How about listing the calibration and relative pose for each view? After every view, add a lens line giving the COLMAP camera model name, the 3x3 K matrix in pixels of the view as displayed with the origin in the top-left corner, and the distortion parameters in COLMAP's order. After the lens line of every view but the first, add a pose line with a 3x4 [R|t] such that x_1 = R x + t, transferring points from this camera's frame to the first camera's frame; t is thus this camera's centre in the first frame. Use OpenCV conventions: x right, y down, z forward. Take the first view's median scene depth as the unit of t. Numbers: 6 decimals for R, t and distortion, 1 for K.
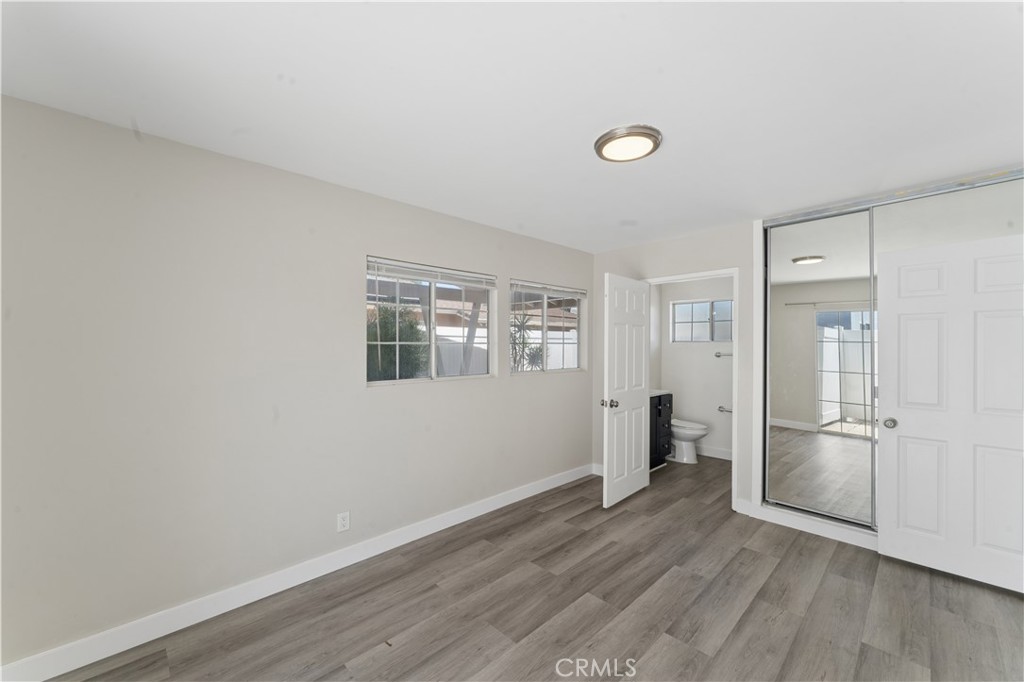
lens RADIAL K [[407.4, 0, 512.4], [0, 407.4, 341.4], [0, 0, 1]] dist [0.000978, -0.000334]
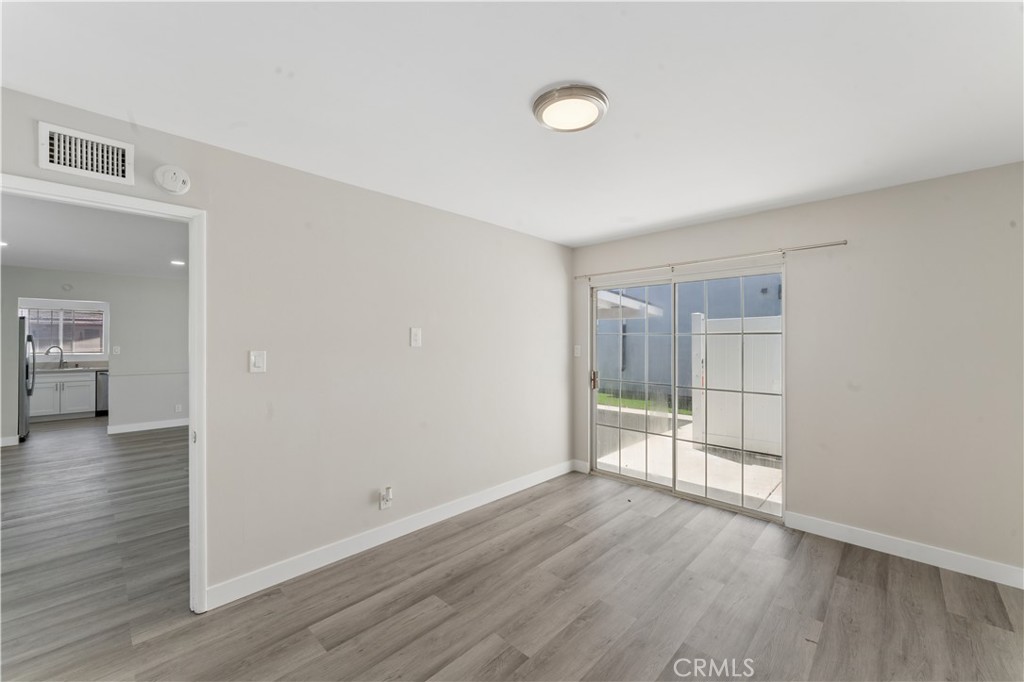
lens RADIAL K [[407.4, 0, 511.5], [0, 407.4, 347.0], [0, 0, 1]] dist [0.000978, -0.000334]
pose [[-0.999581, -0.004883, -0.028524, 0.455693], [-0.005042, 0.999972, 0.005527, 0.020450], [0.028496, 0.005668, -0.999578, 1.957801]]
